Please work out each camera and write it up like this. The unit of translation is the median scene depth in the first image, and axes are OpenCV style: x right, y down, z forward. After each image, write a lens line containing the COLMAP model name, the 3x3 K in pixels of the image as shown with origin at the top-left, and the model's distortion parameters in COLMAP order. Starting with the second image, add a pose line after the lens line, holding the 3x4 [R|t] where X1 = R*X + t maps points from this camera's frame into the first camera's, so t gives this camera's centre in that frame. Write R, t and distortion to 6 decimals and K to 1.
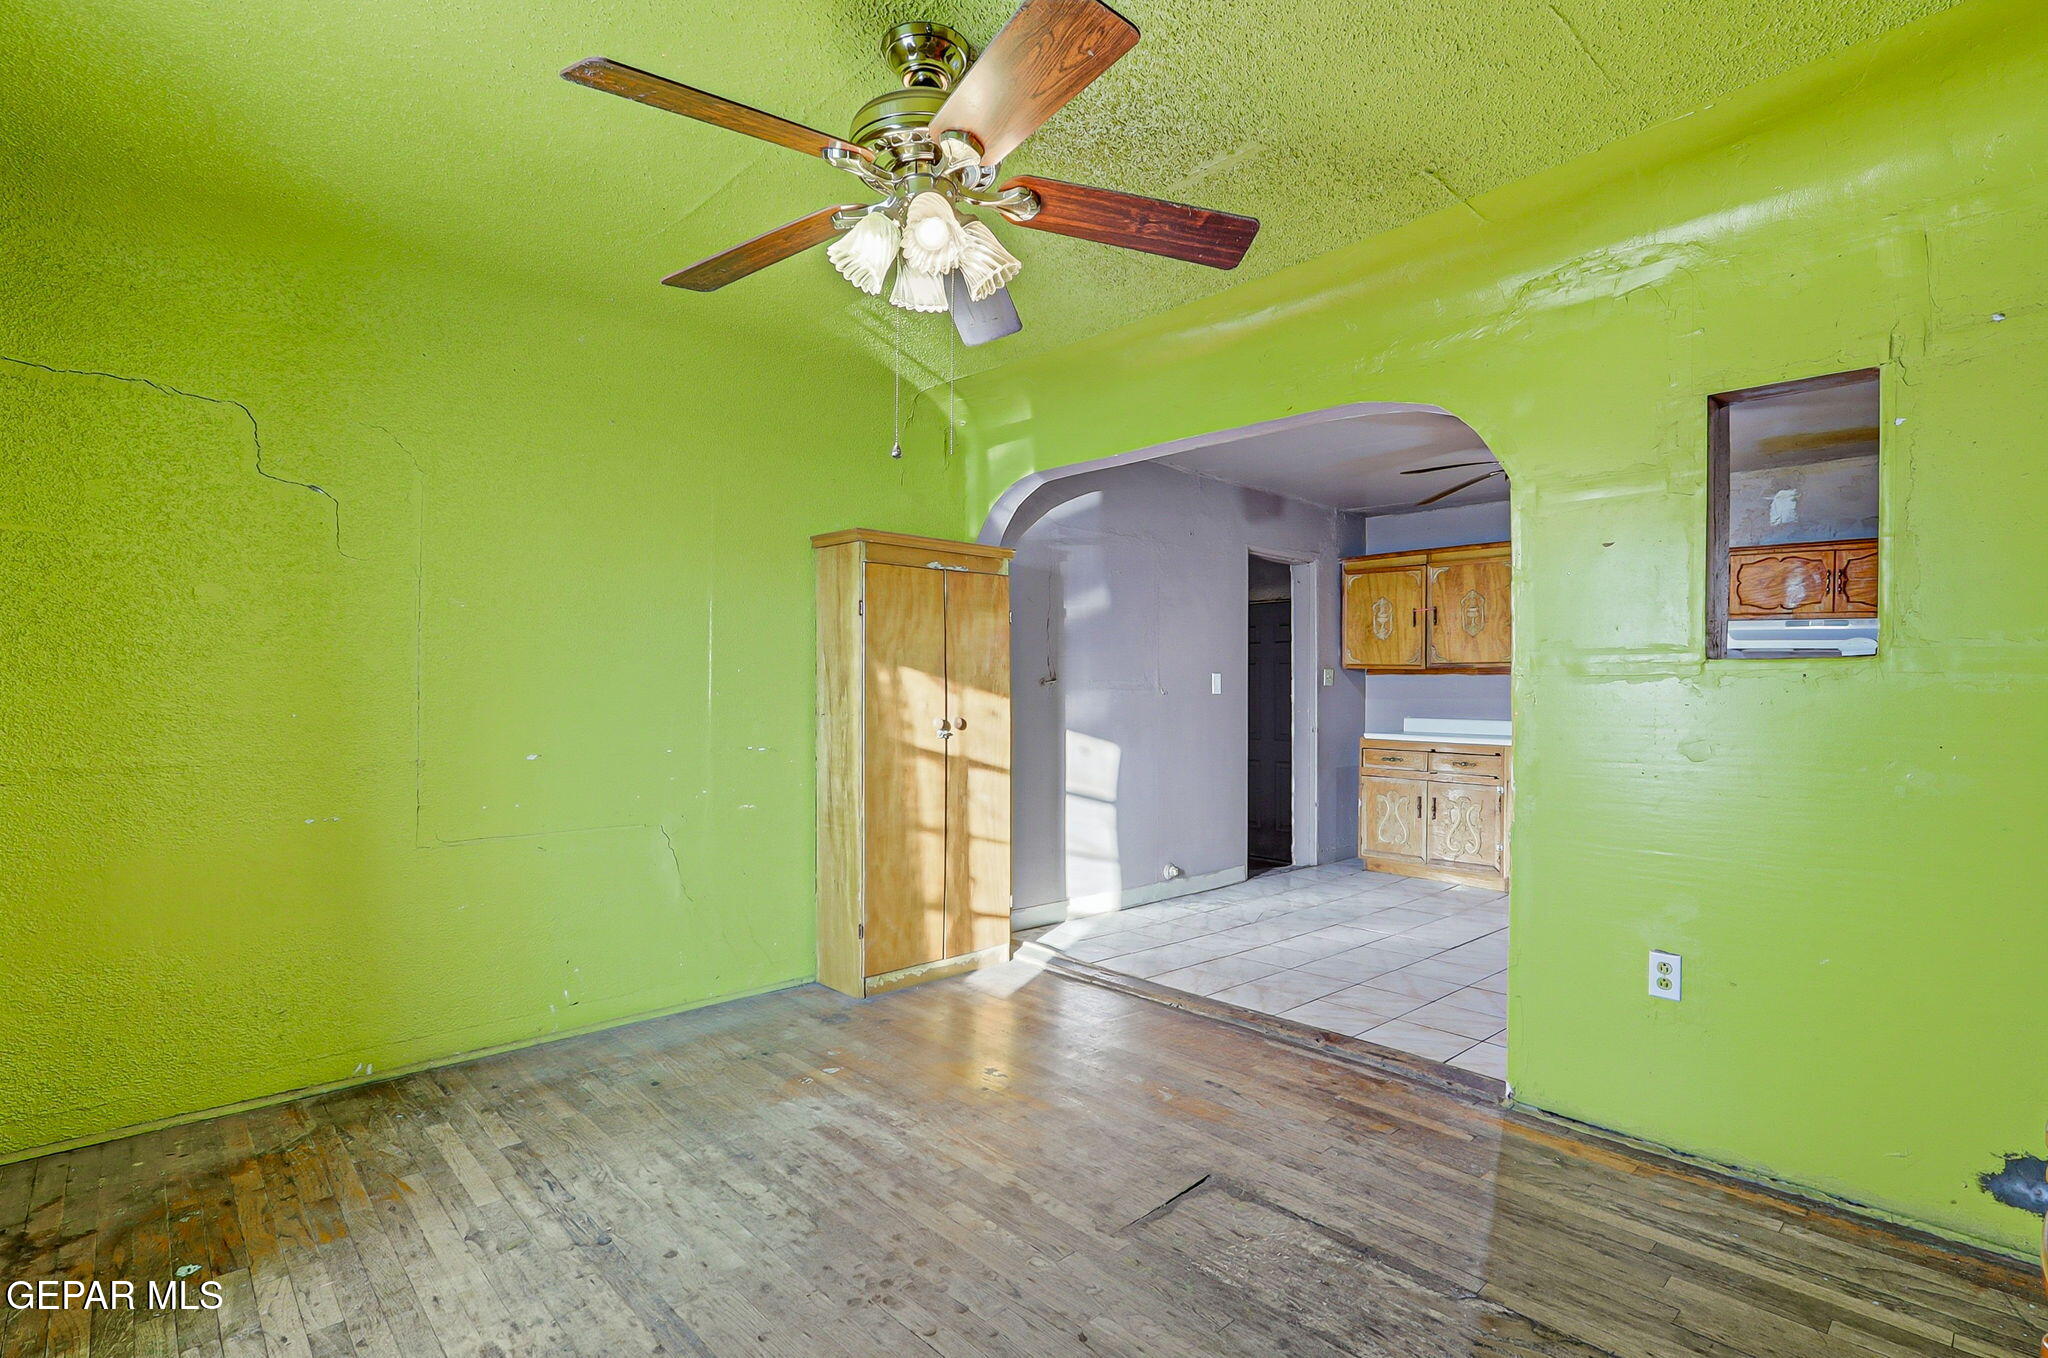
lens RADIAL K [[973.1, 0, 1024.0], [0, 973.1, 679.0], [0, 0, 1]] dist [-0.017690, 0.000684]
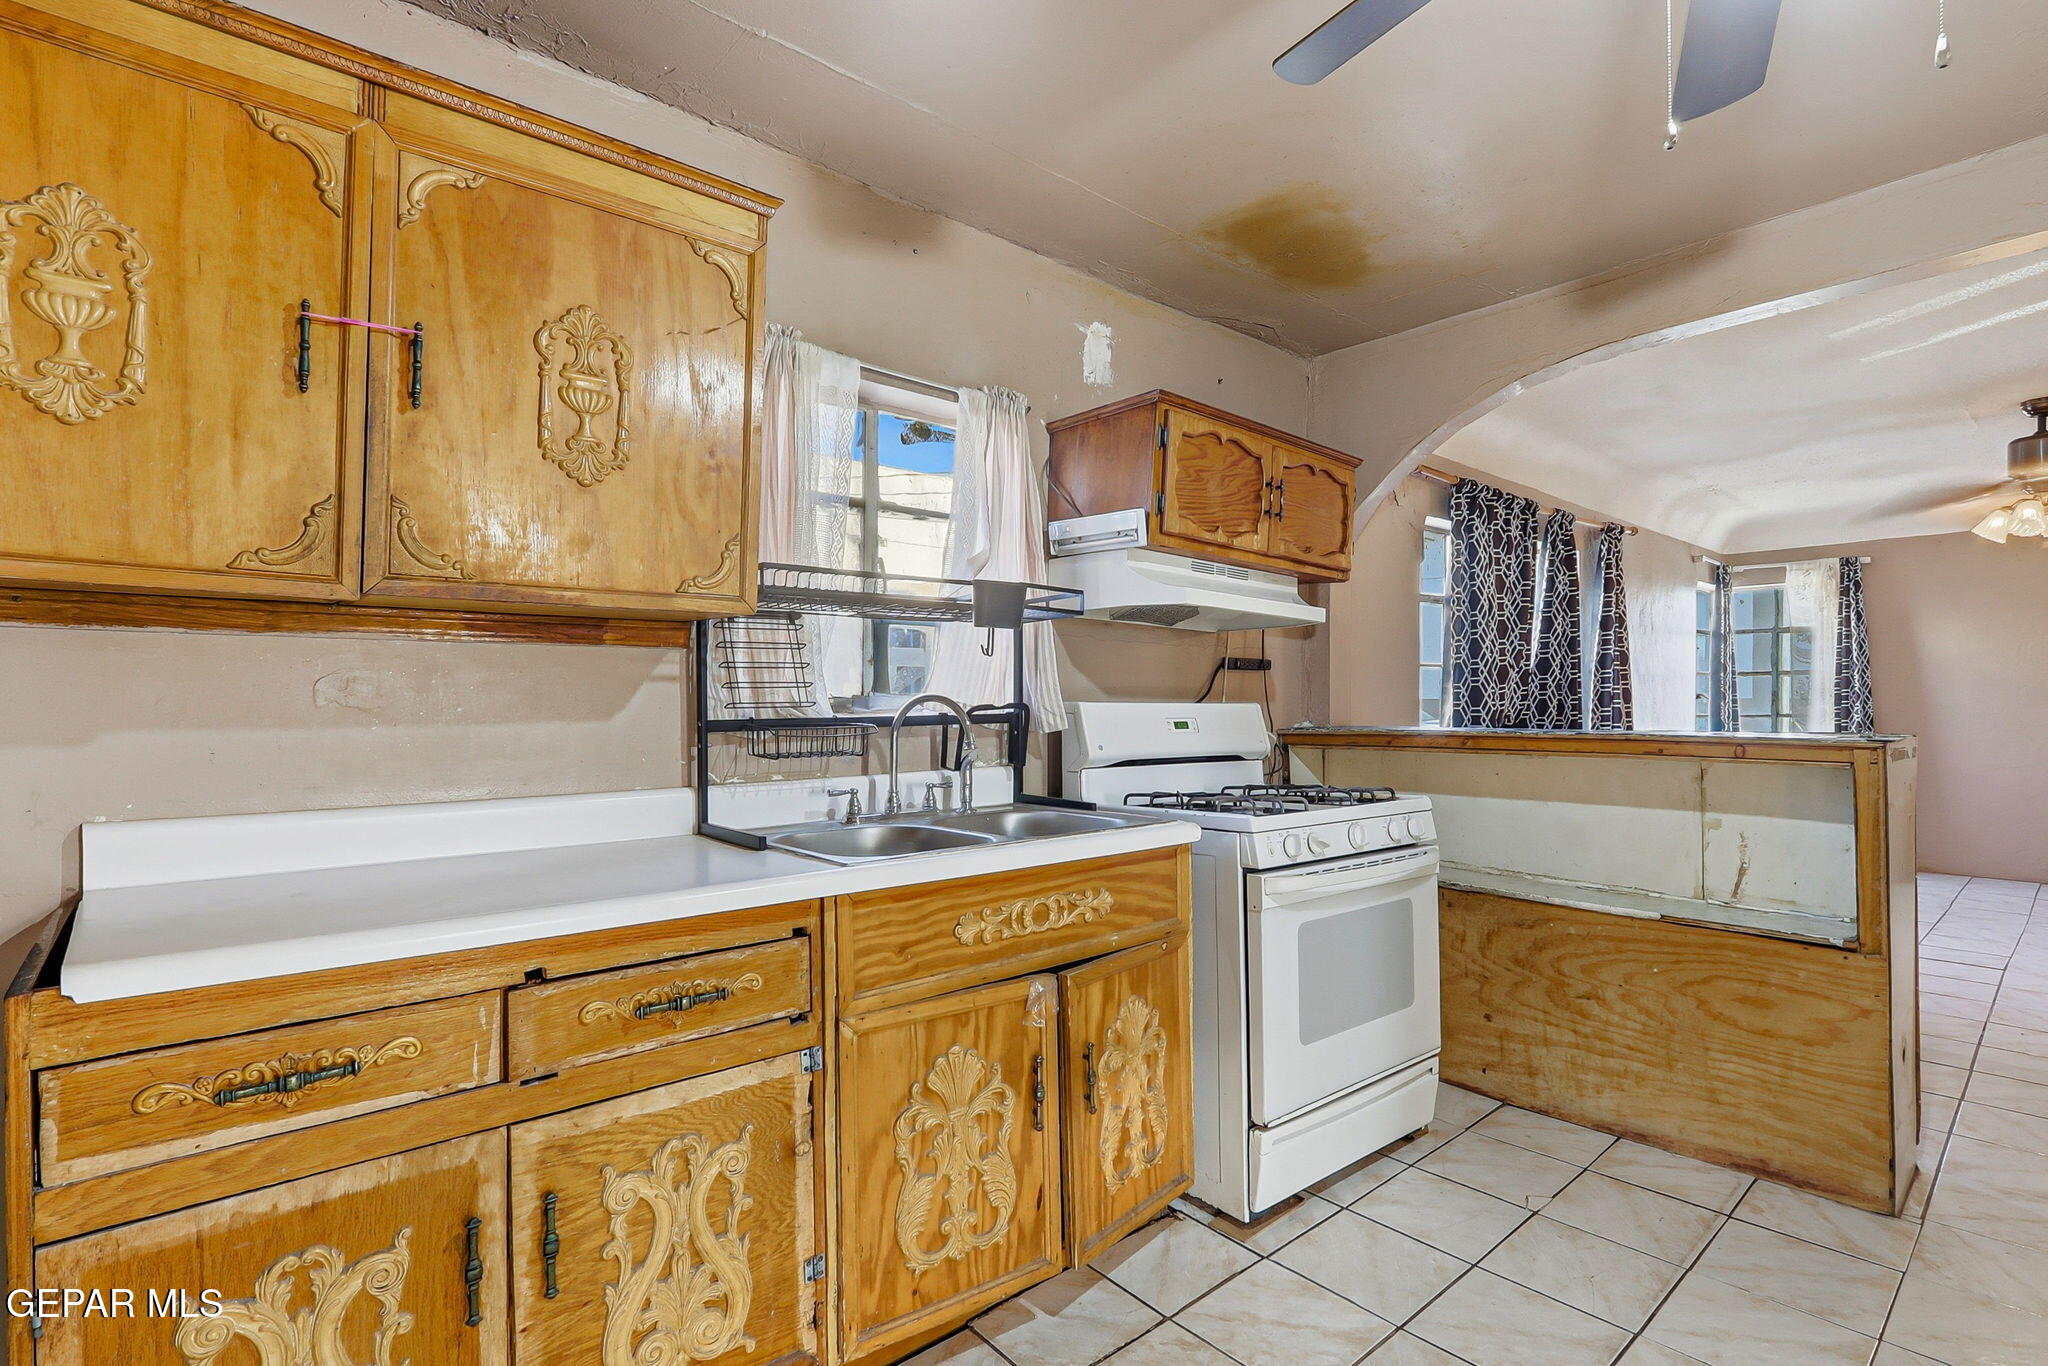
lens RADIAL K [[964.5, 0, 1032.8], [0, 964.5, 694.2], [0, 0, 1]] dist [-0.012867, 0.001189]
pose [[0.029608, -0.004876, 0.999550, 0.270976], [-0.007069, 0.999962, 0.005087, 0.011950], [-0.999537, -0.007217, 0.029573, 1.127850]]
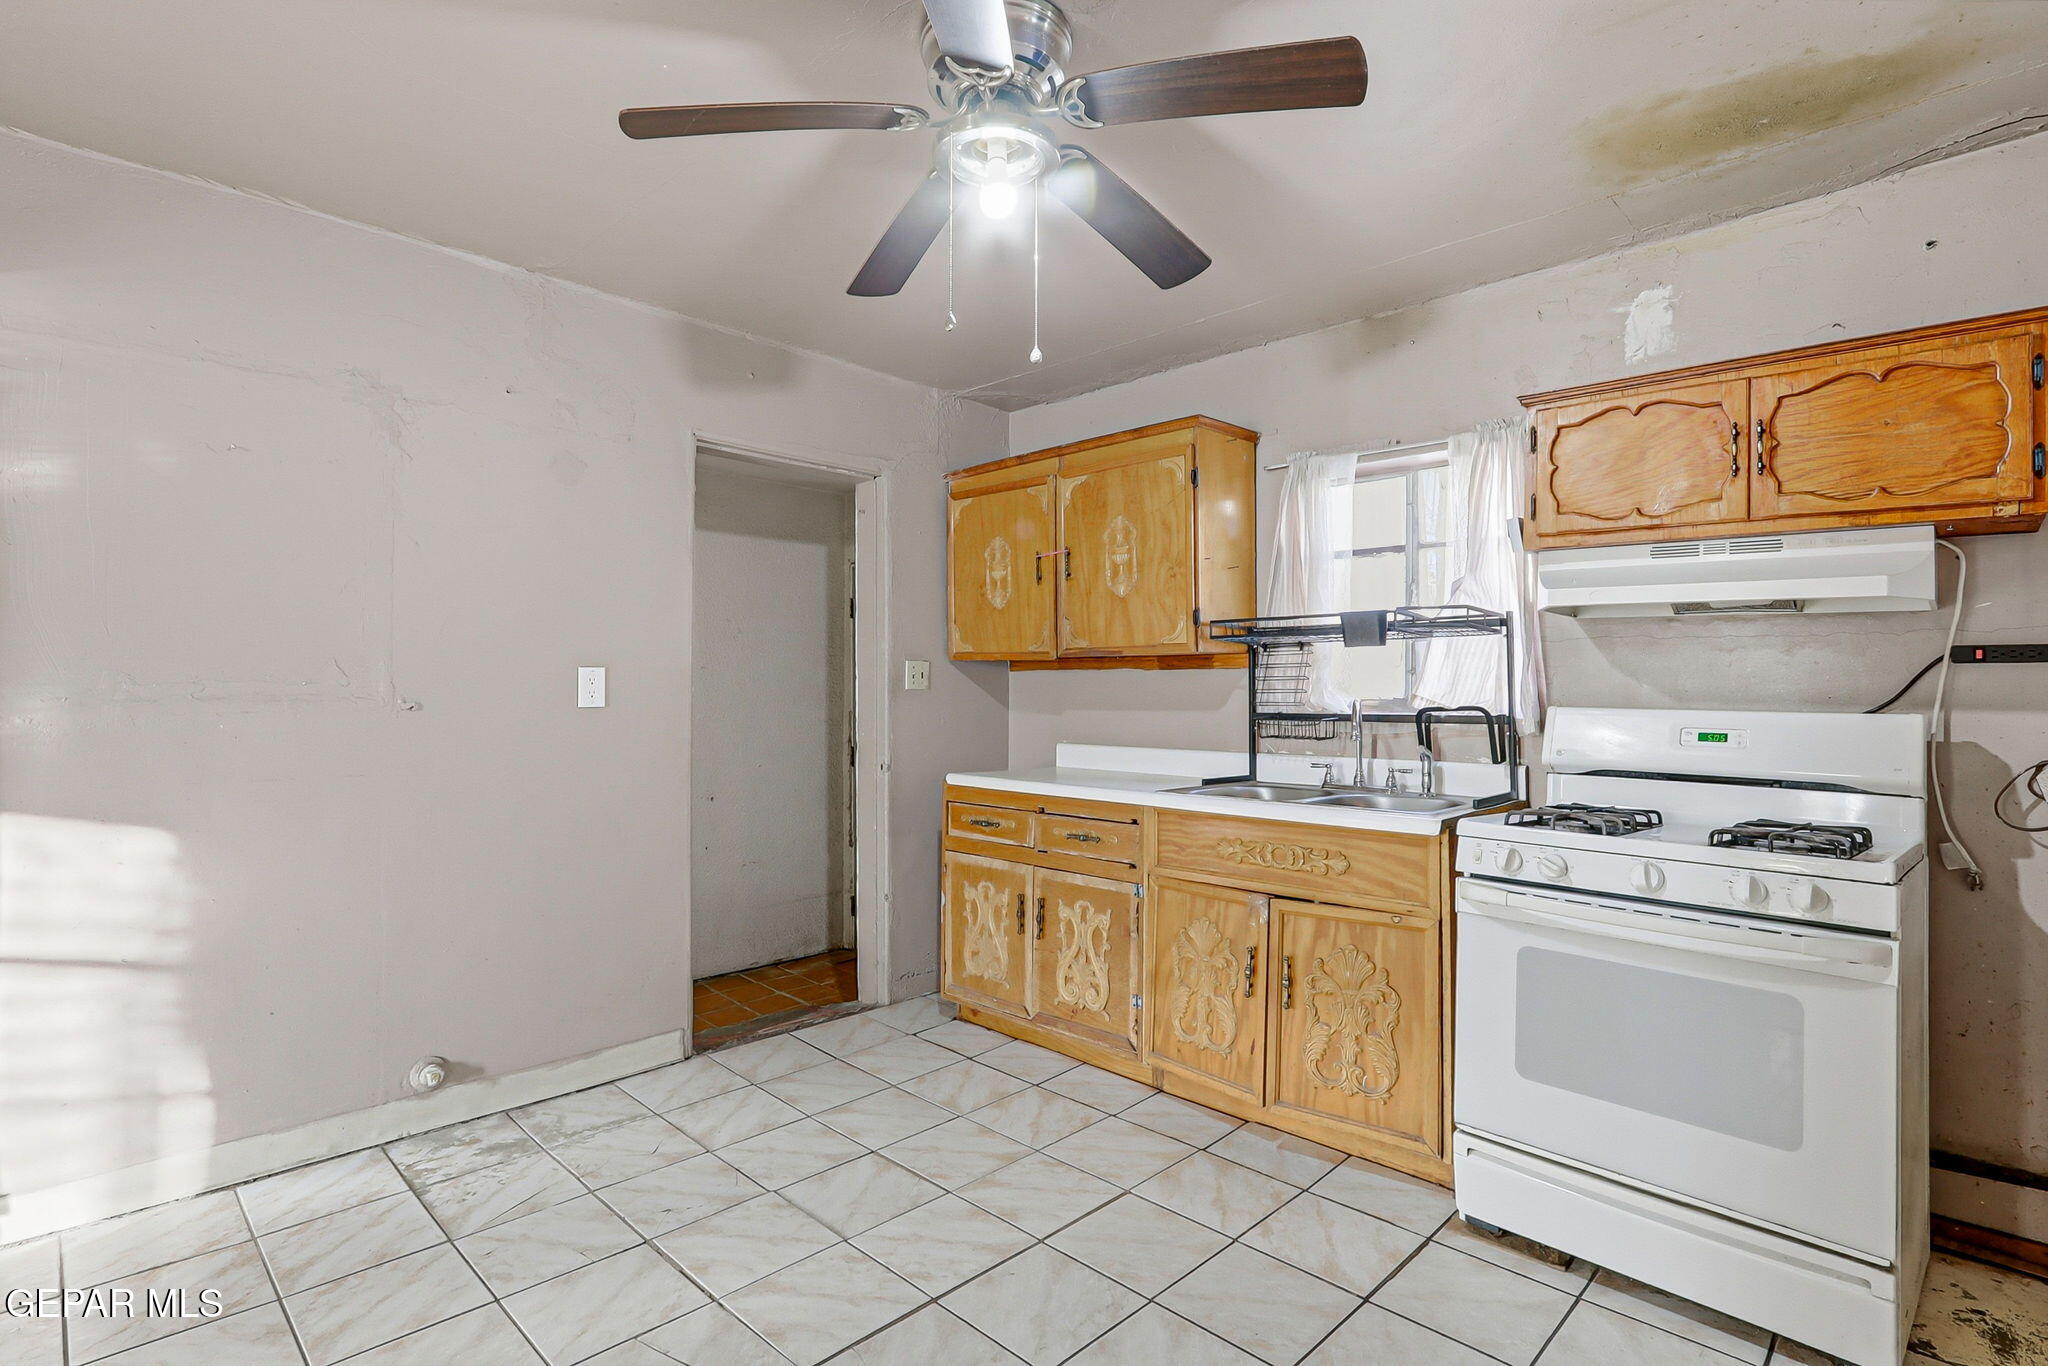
lens RADIAL K [[995.9, 0, 1021.2], [0, 995.9, 657.2], [0, 0, 1]] dist [-0.016011, 0.000081]
pose [[0.998824, -0.002034, 0.048440, 0.490277], [0.003301, 0.999654, -0.026084, 0.004622], [-0.048370, 0.026213, 0.998485, 0.569578]]
